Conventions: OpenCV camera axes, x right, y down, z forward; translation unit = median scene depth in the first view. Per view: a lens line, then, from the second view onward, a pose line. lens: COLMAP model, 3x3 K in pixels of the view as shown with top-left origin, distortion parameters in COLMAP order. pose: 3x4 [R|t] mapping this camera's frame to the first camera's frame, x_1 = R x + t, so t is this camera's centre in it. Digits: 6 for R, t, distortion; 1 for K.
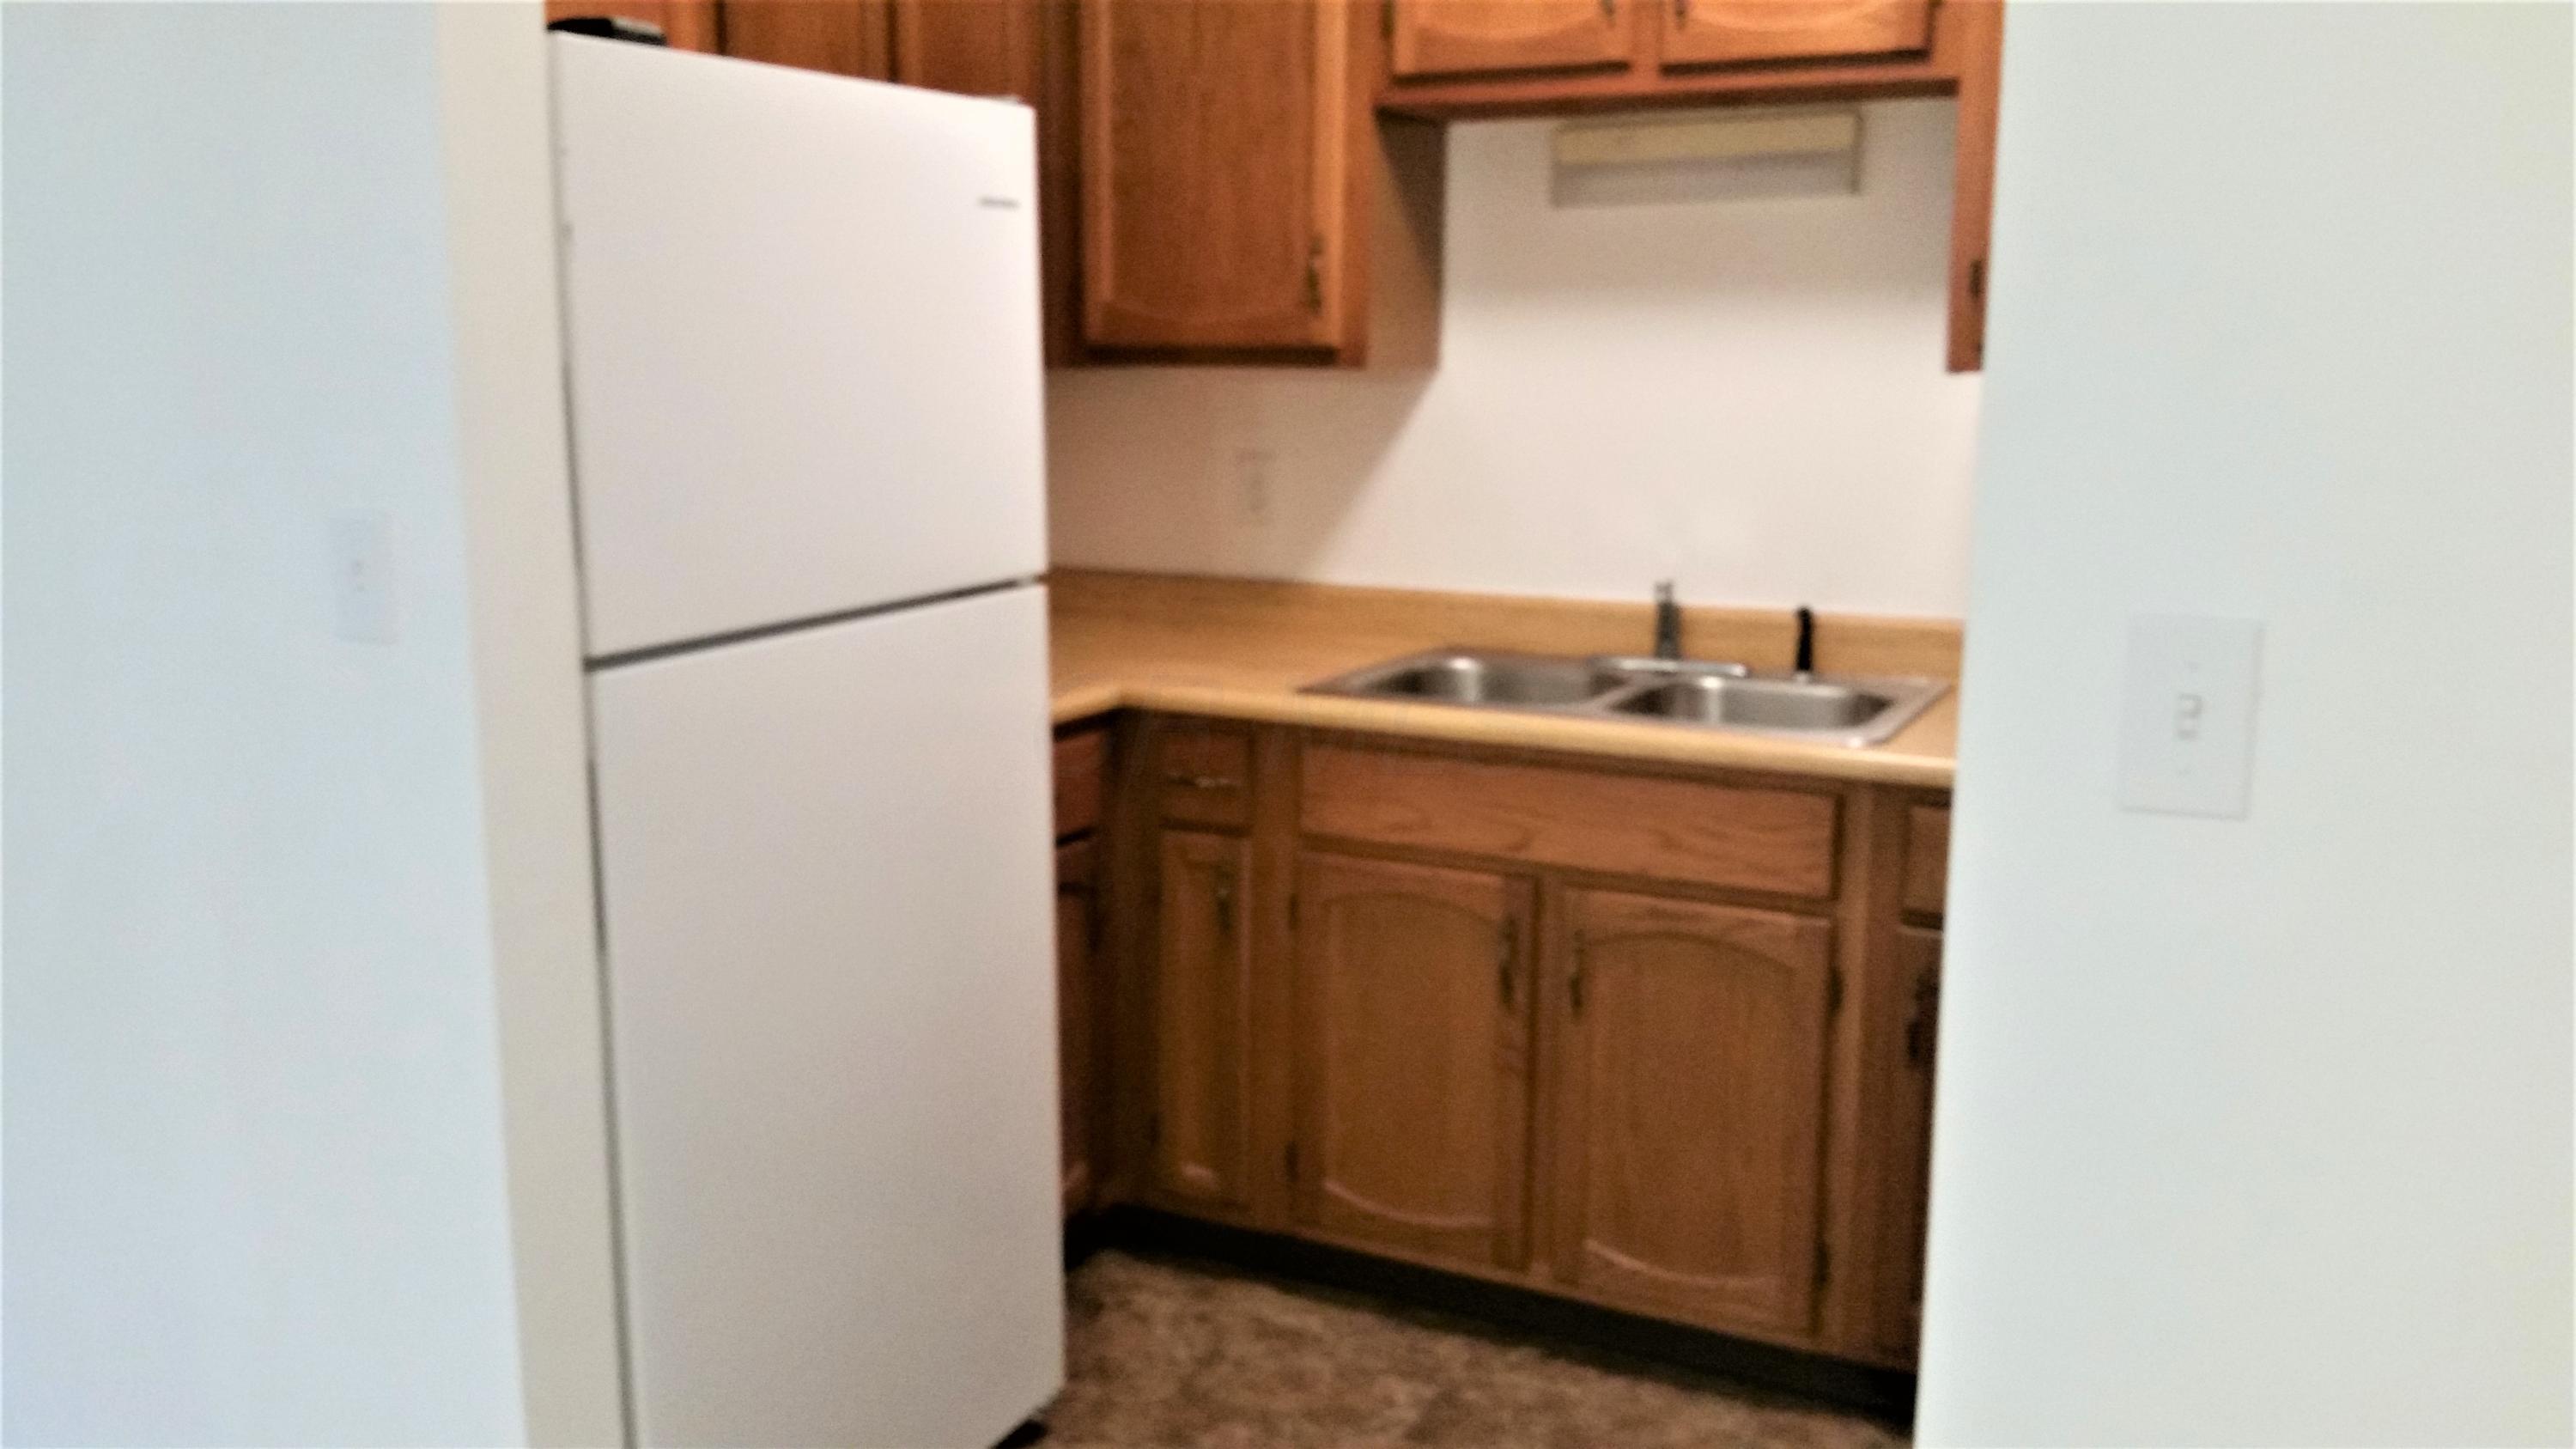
lens RADIAL K [[2100.3, 0, 1288.0], [0, 2100.3, 724.5], [0, 0, 1]] dist [0.008808, 0.000797]
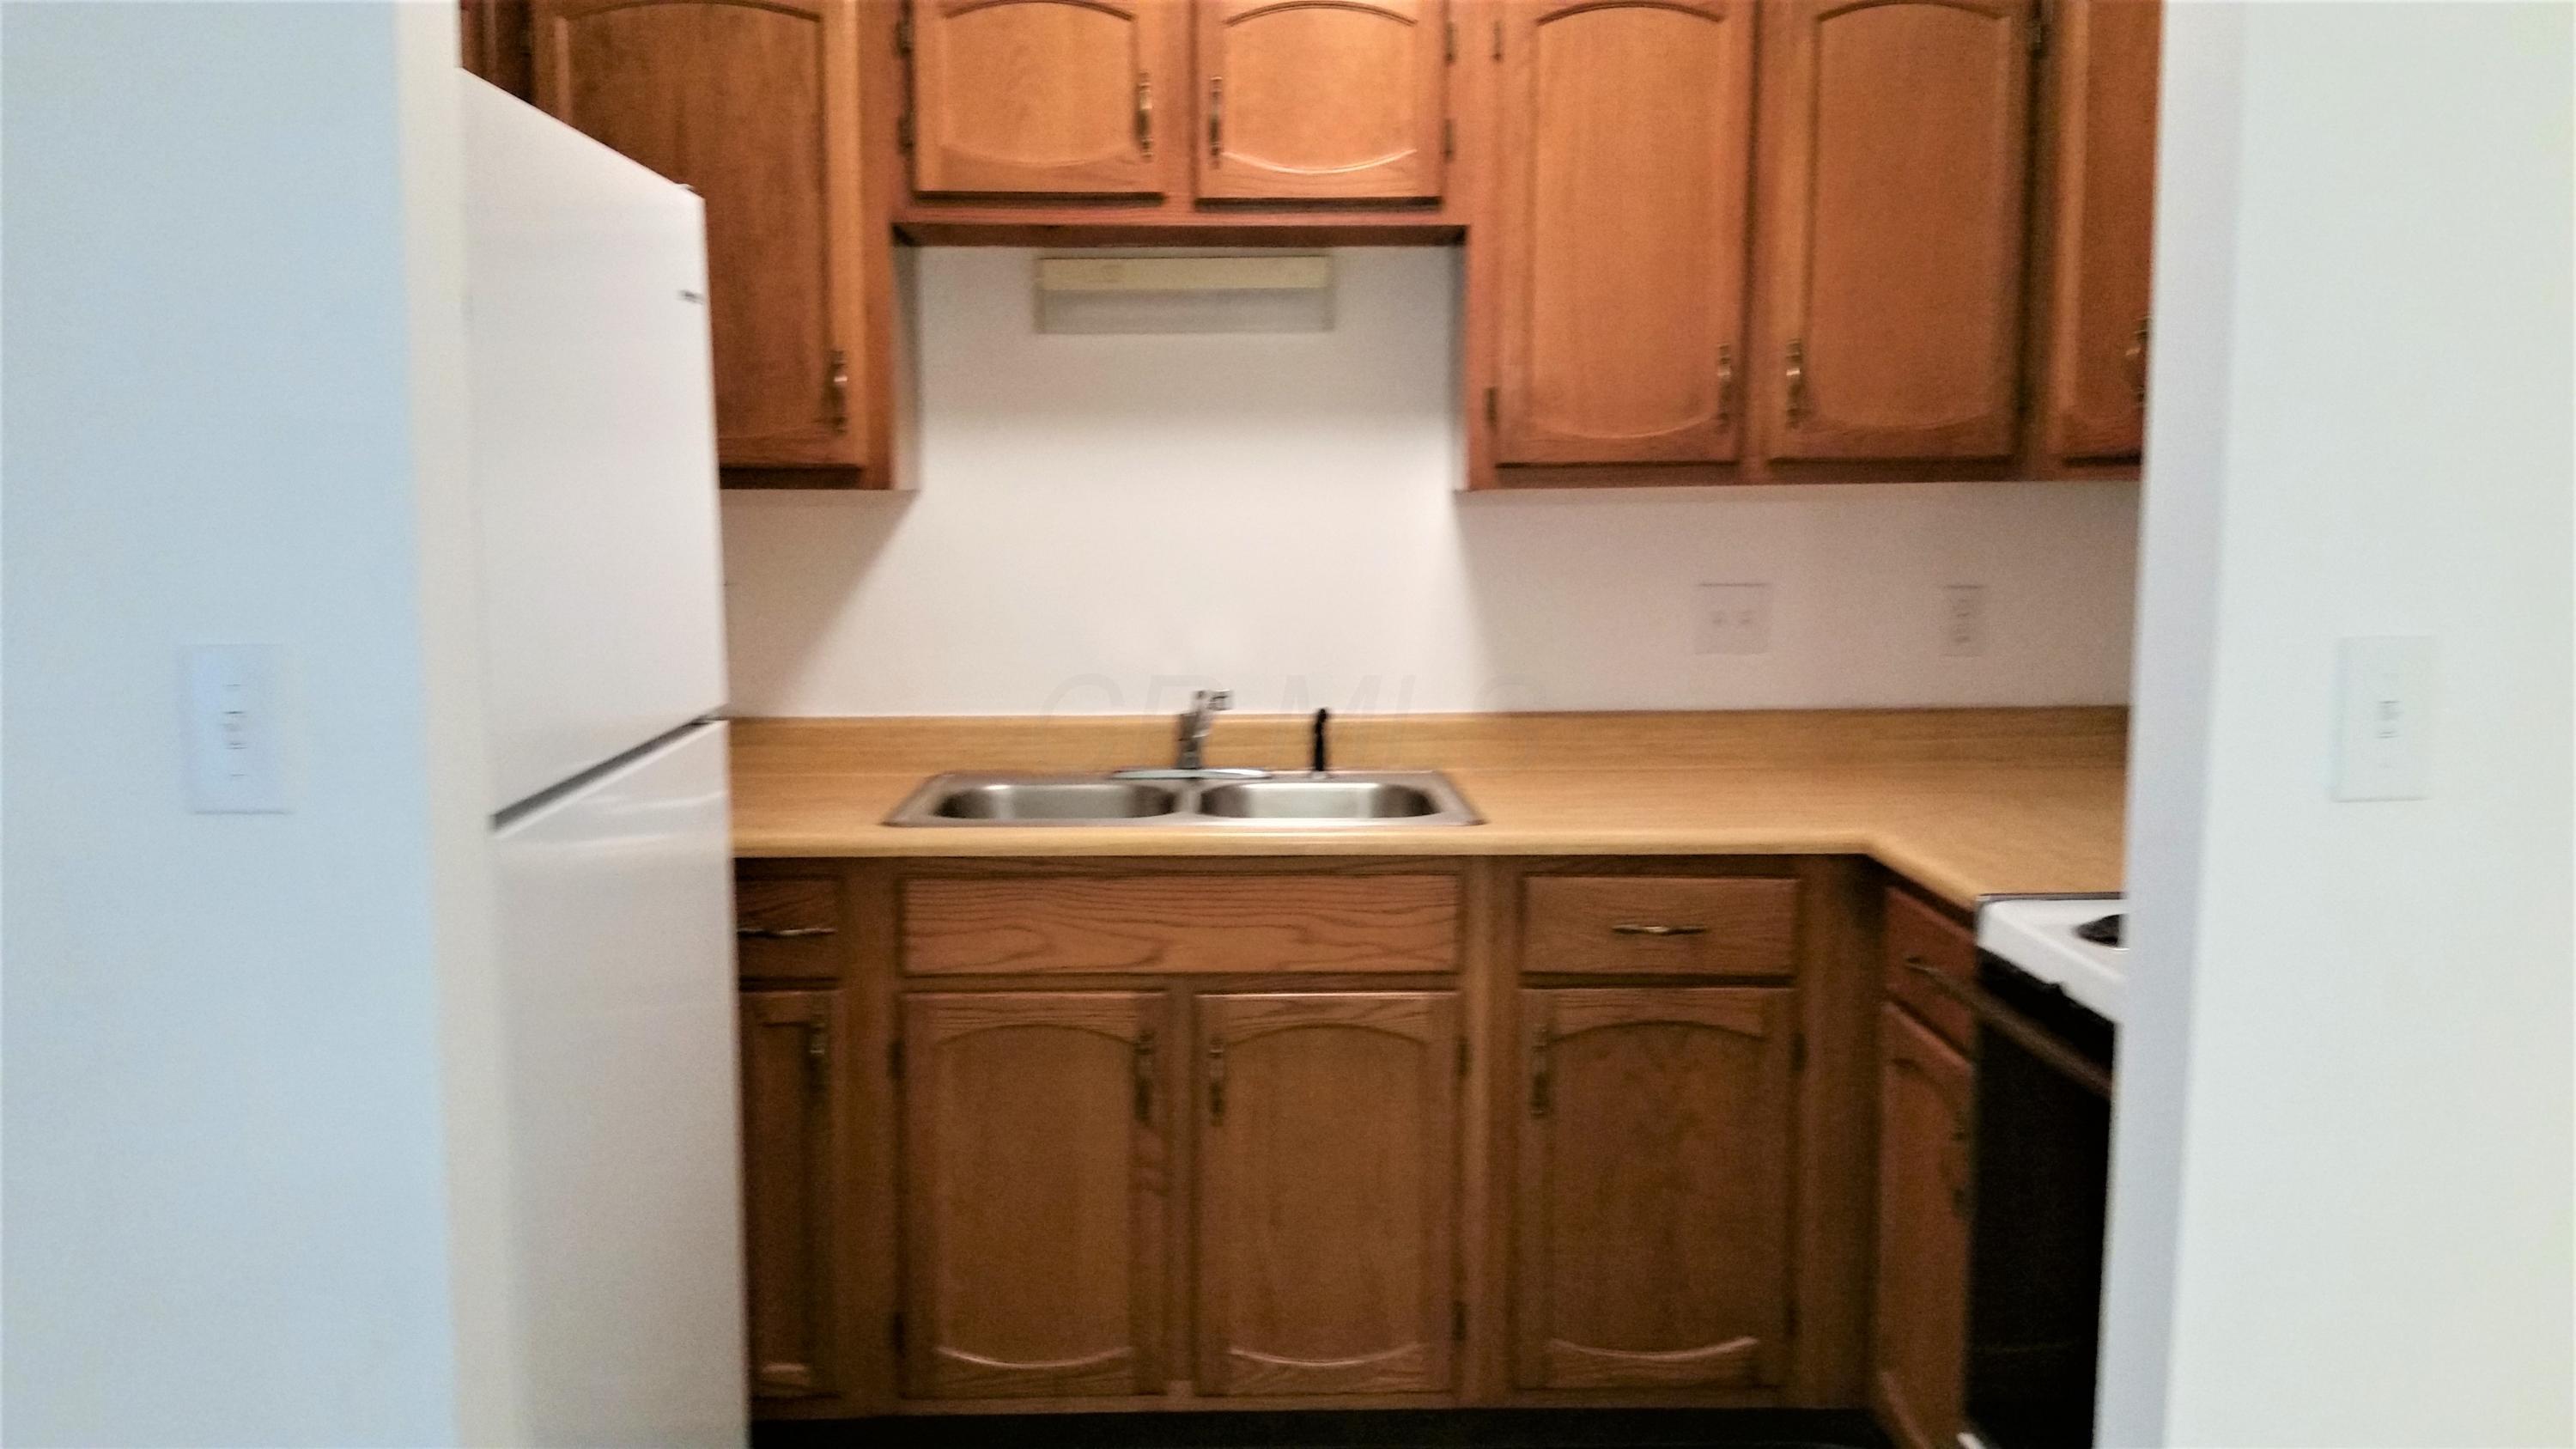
lens RADIAL K [[2100.3, 0, 1288.0], [0, 2100.3, 724.5], [0, 0, 1]] dist [0.008808, 0.000797]
pose [[0.869328, -0.055951, 0.491059, -0.302665], [0.094047, 0.994144, -0.053221, 0.006476], [-0.485205, 0.092449, 0.869499, 0.088885]]
